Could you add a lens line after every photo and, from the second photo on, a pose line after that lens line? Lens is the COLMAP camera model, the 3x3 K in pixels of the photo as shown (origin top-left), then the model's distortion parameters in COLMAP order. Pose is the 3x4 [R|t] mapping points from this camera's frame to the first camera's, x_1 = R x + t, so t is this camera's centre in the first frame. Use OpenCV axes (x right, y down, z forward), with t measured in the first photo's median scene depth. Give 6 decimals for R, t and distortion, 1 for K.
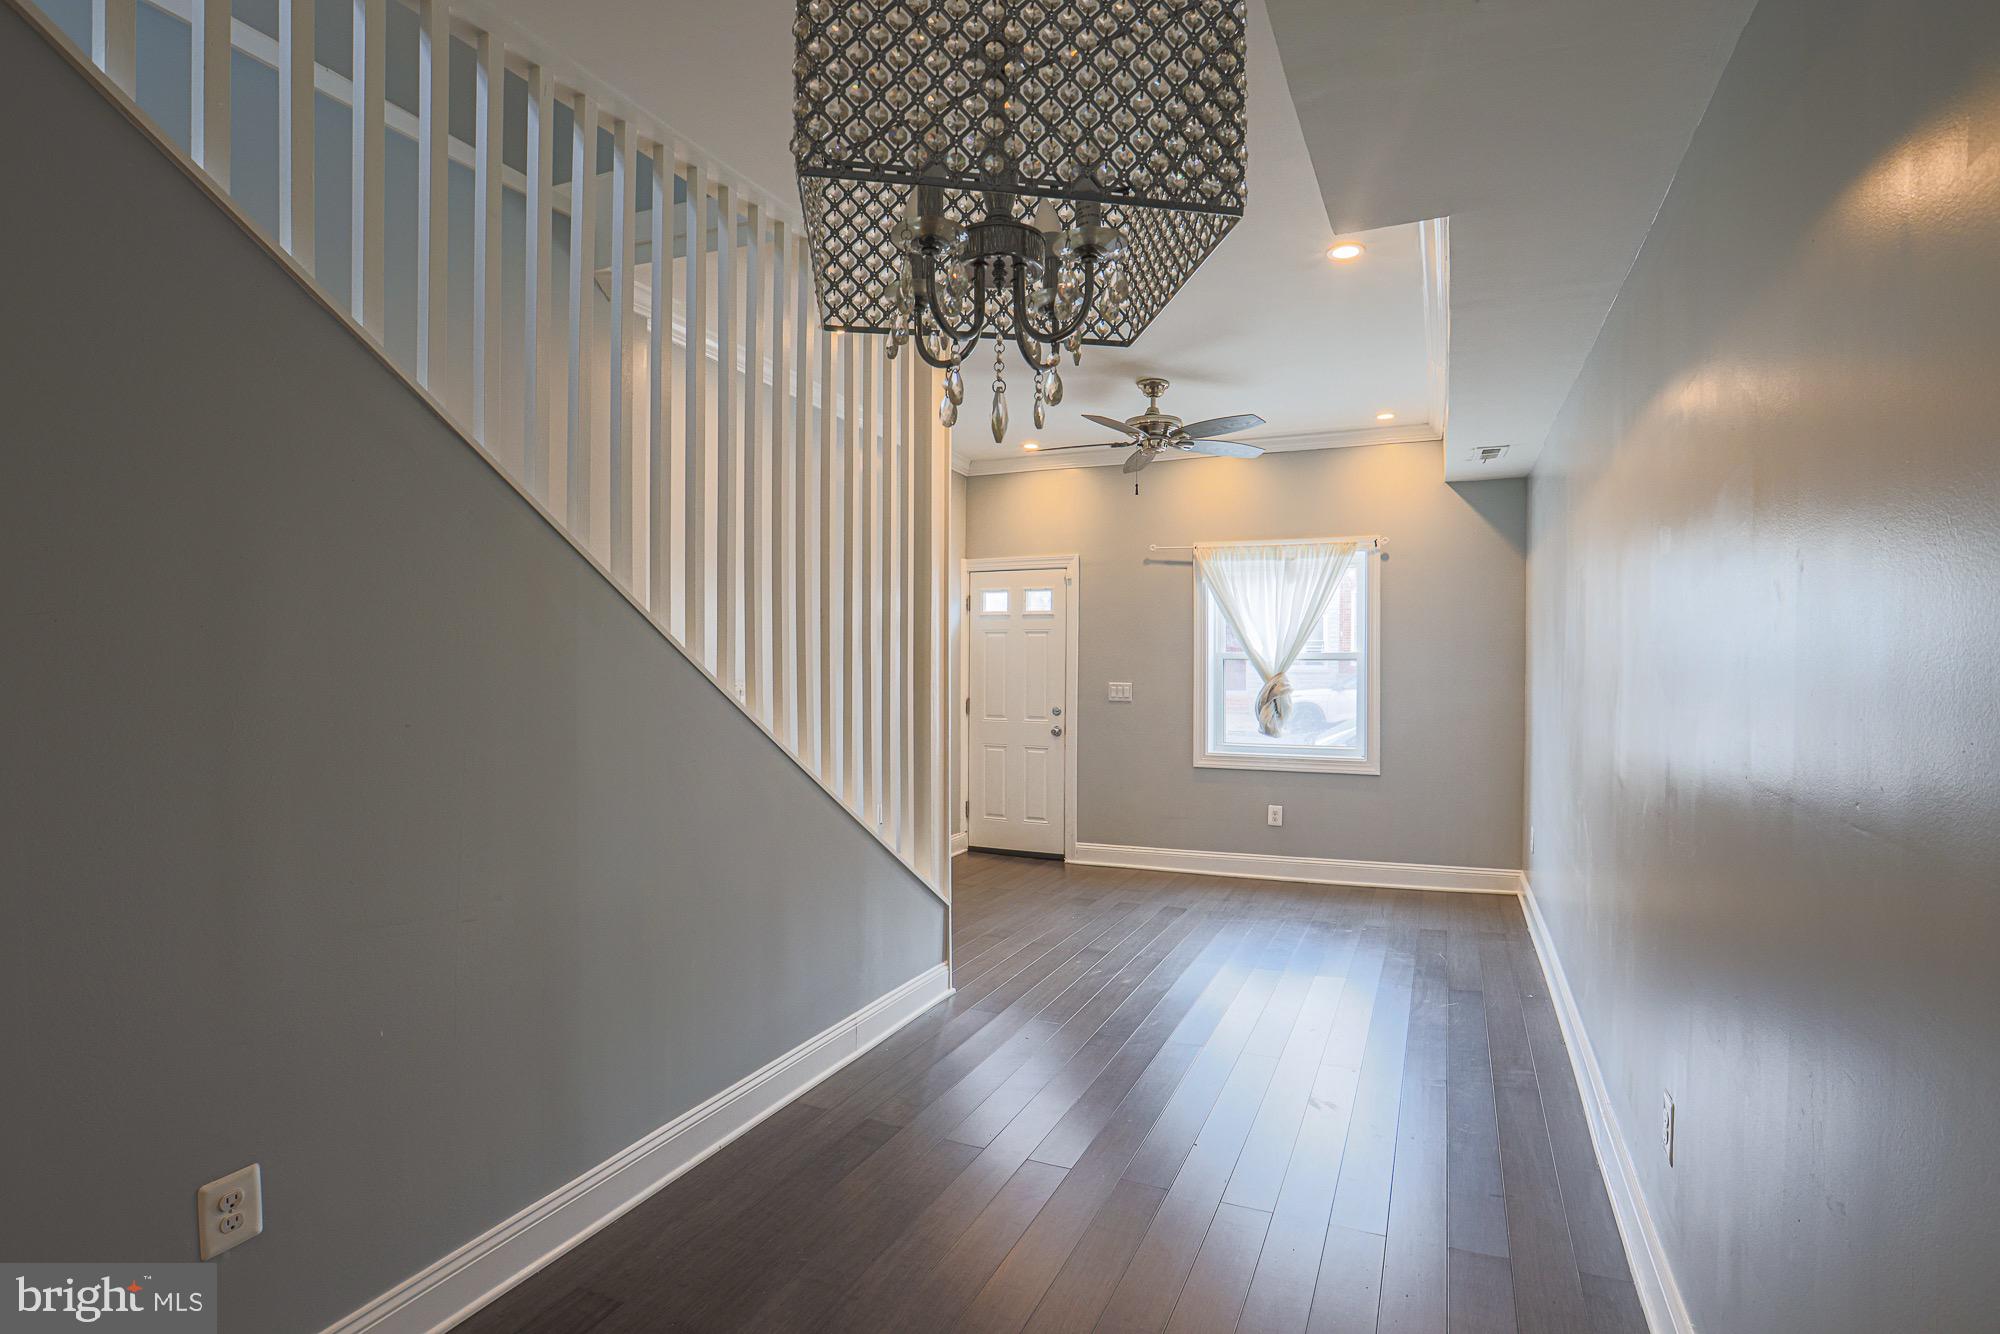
lens RADIAL K [[981.6, 0, 989.9], [0, 981.6, 618.3], [0, 0, 1]] dist [-0.032492, 0.024191]
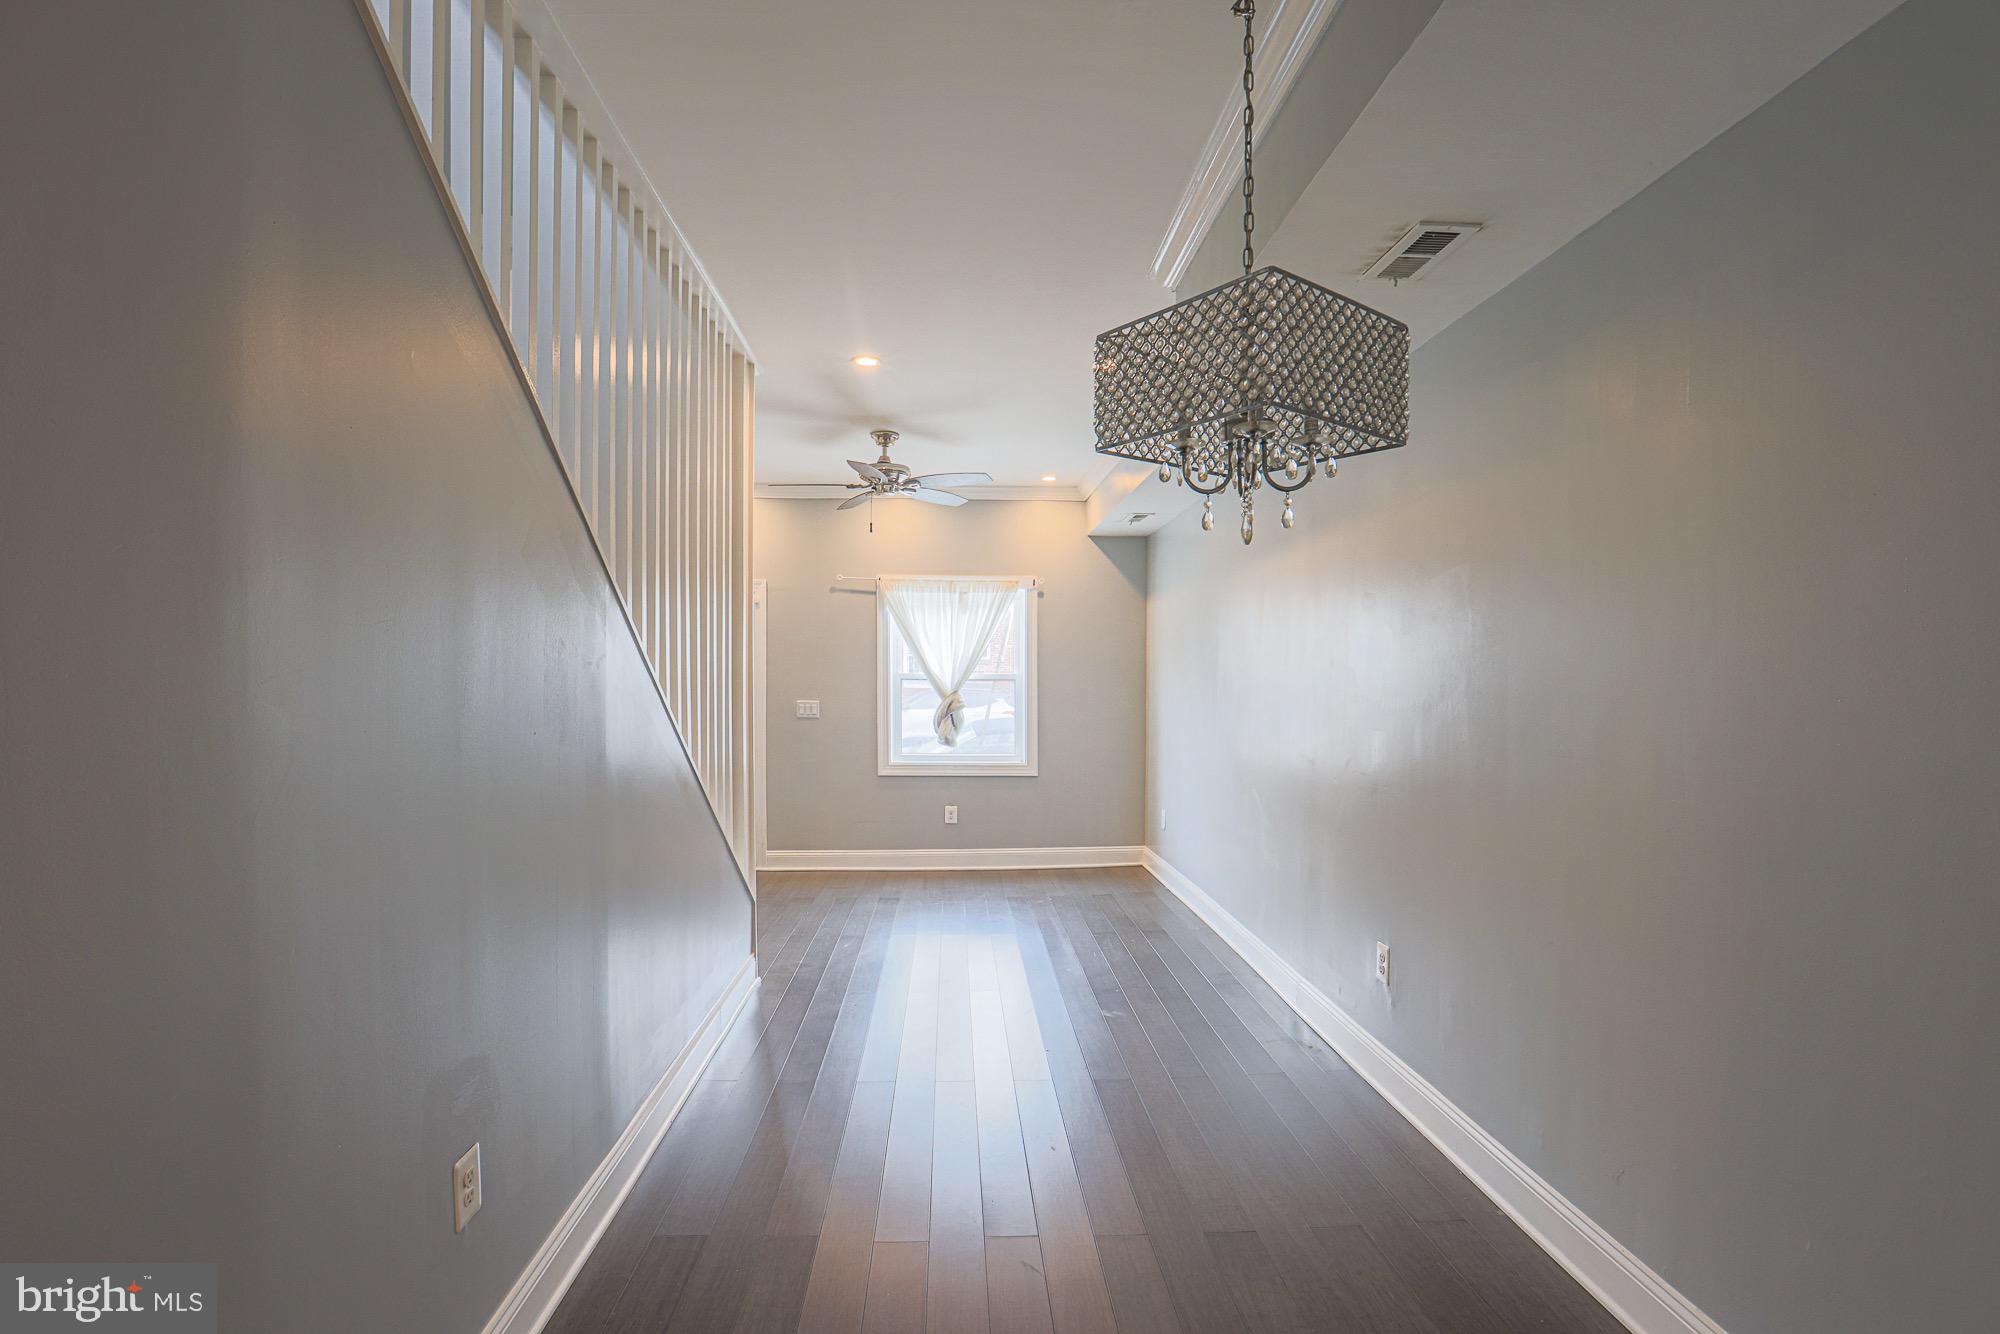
lens RADIAL K [[937.2, 0, 1007.4], [0, 937.2, 638.4], [0, 0, 1]] dist [-0.056730, 0.019842]
pose [[0.911435, 0.021379, 0.410888, -0.103841], [-0.020080, 0.999770, -0.007478, 0.000548], [-0.410954, -0.001435, 0.911655, -0.031768]]
